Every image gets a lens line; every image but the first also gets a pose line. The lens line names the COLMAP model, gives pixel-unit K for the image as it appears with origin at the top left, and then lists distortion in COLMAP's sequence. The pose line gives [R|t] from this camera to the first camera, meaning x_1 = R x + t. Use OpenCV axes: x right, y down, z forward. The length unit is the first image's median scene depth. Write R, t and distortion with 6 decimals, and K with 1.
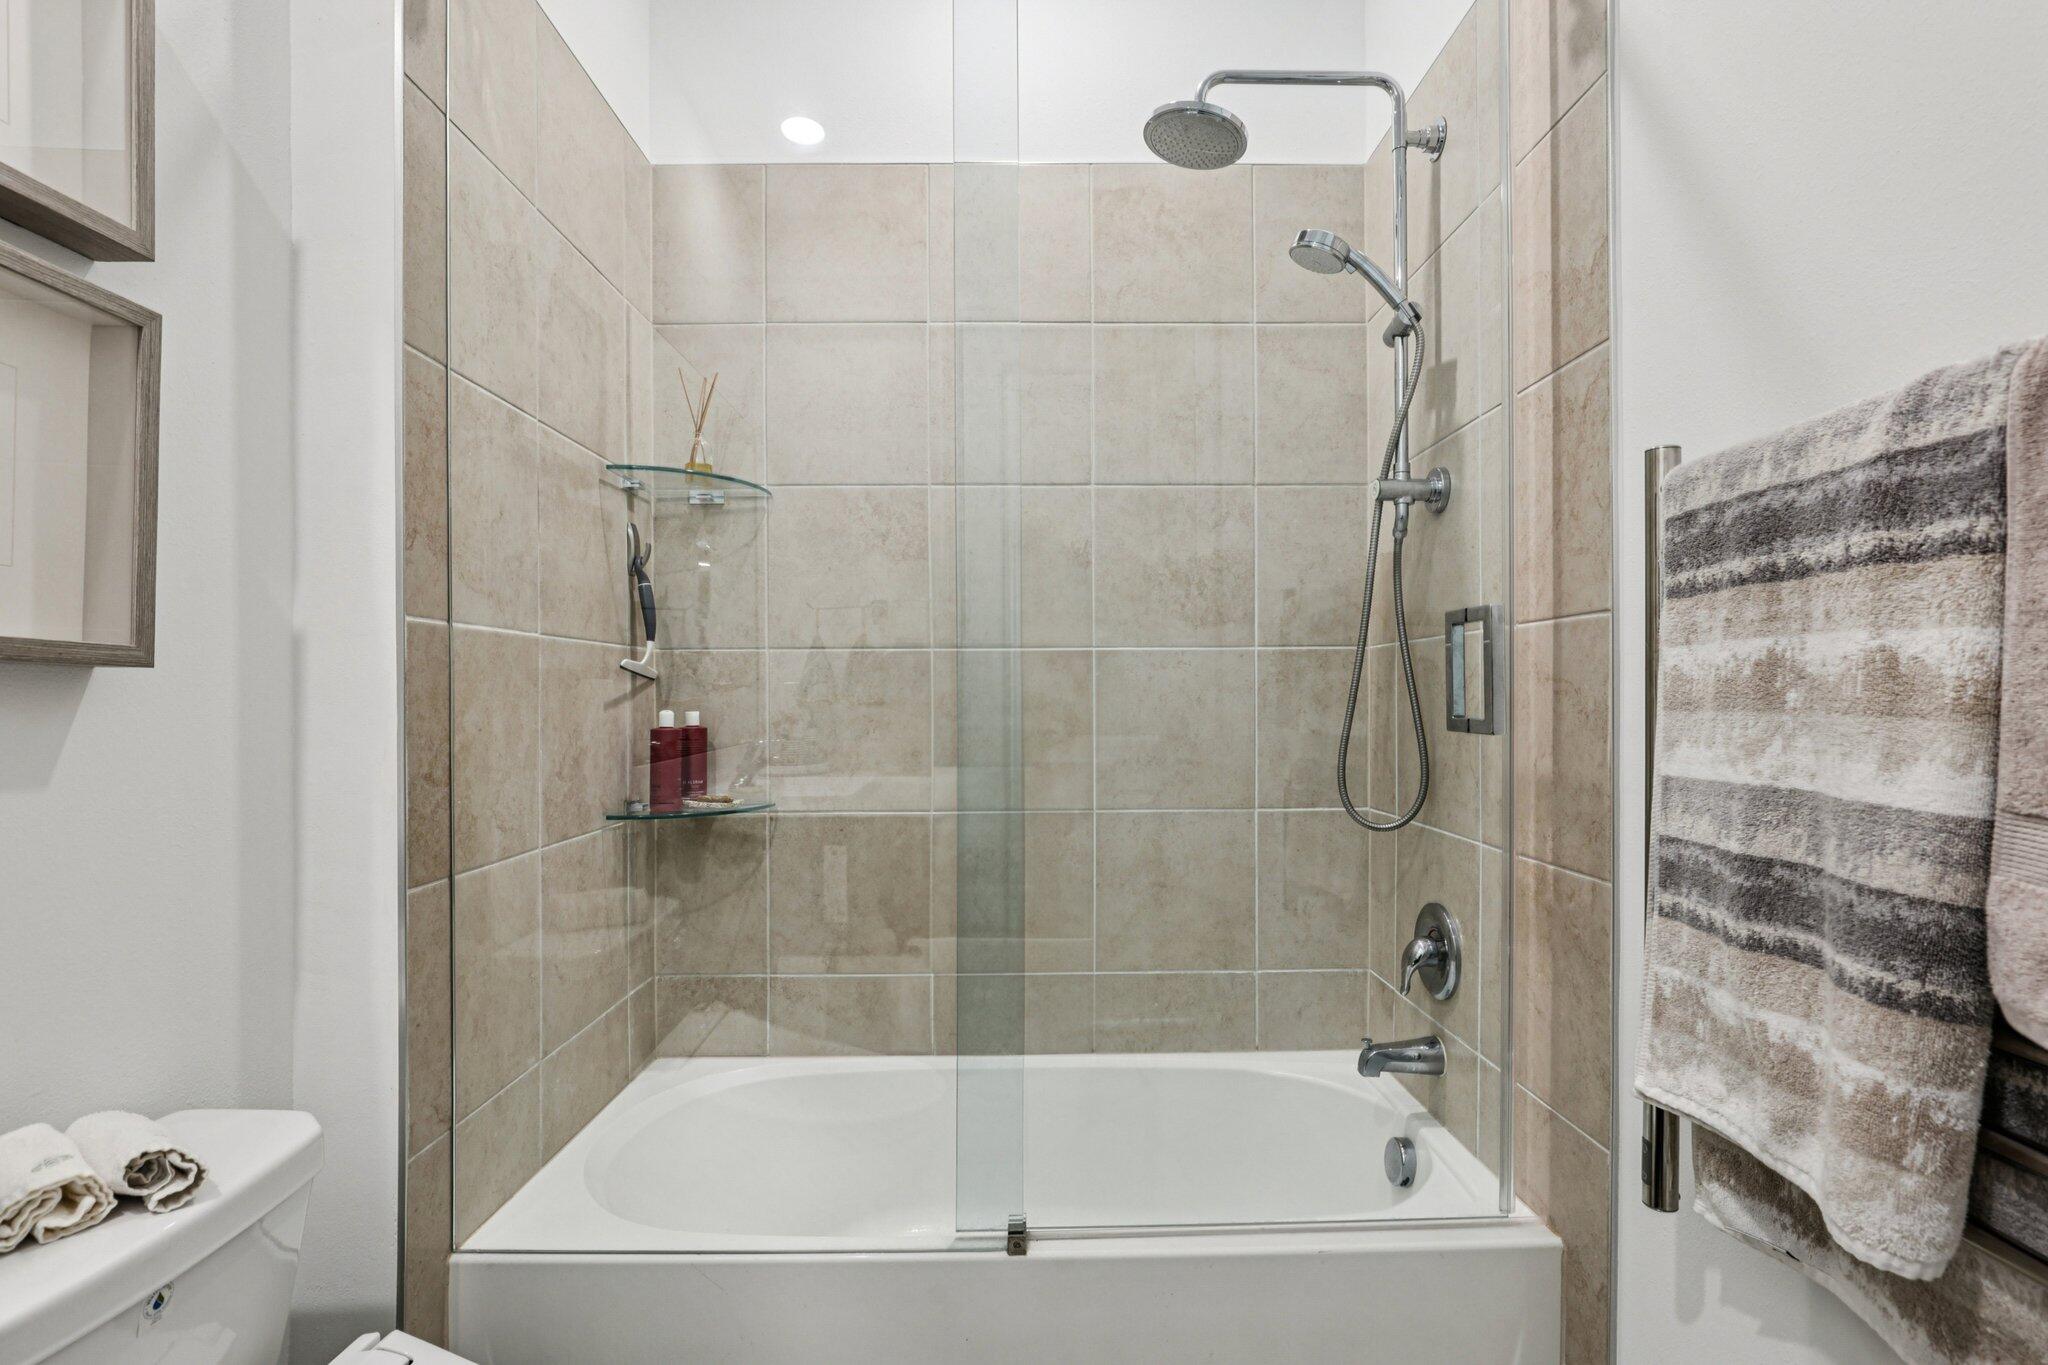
lens RADIAL K [[958.3, 0, 1027.5], [0, 958.3, 715.4], [0, 0, 1]] dist [0.038347, -0.024849]
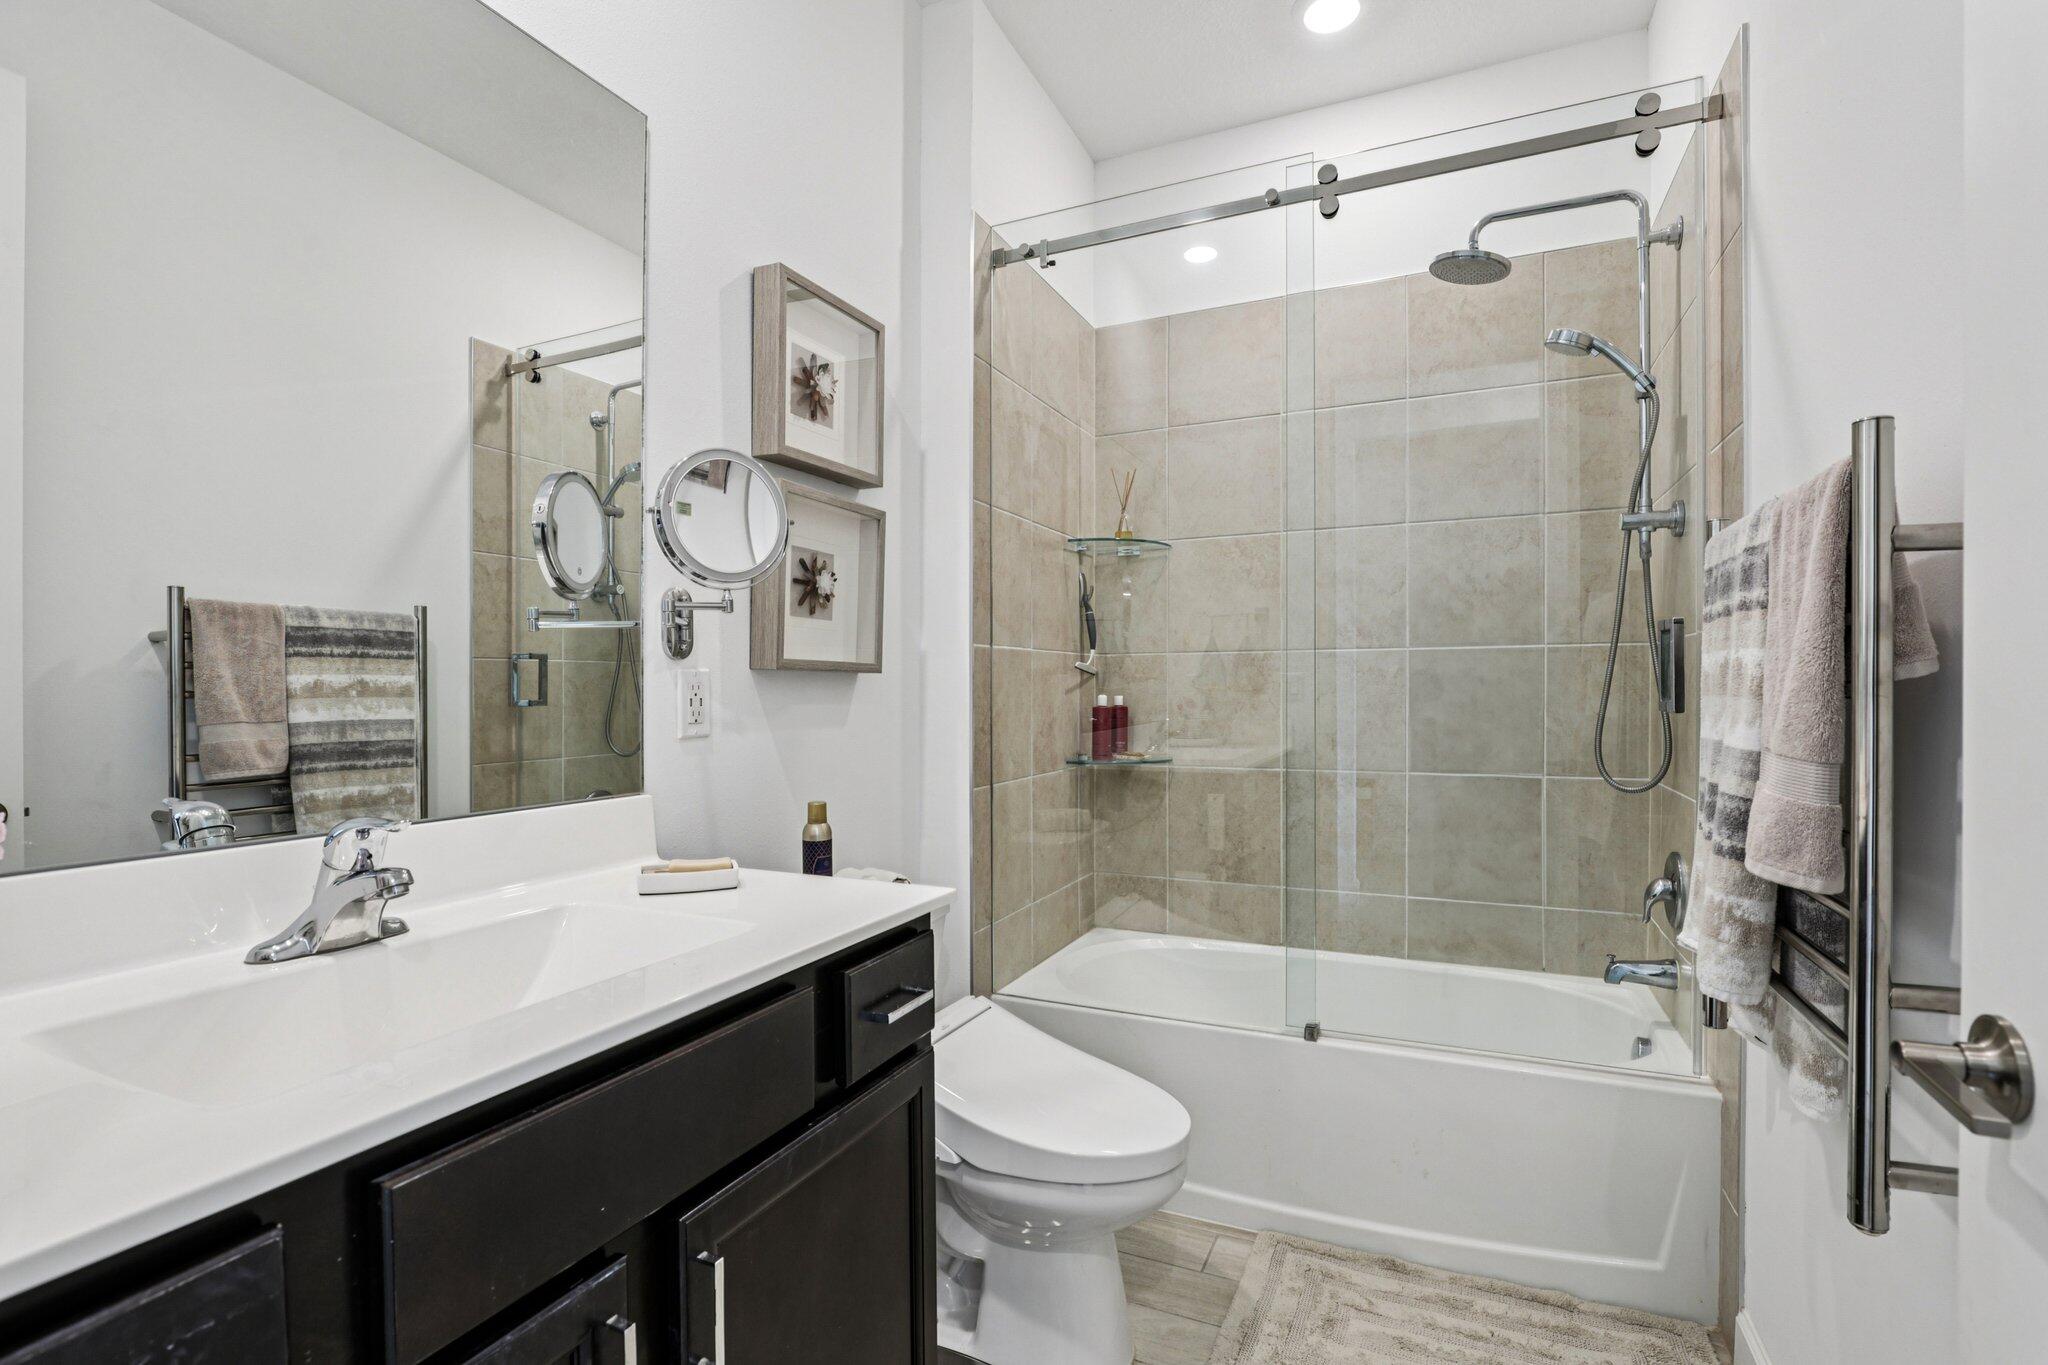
lens RADIAL K [[937.2, 0, 1024.0], [0, 937.2, 682.5], [0, 0, 1]] dist [-0.174798, 0.000092]
pose [[0.903067, -0.003061, -0.429488, 0.139049], [-0.006700, 0.999753, -0.021212, 0.006855], [0.429446, 0.022033, 0.902824, -0.364022]]
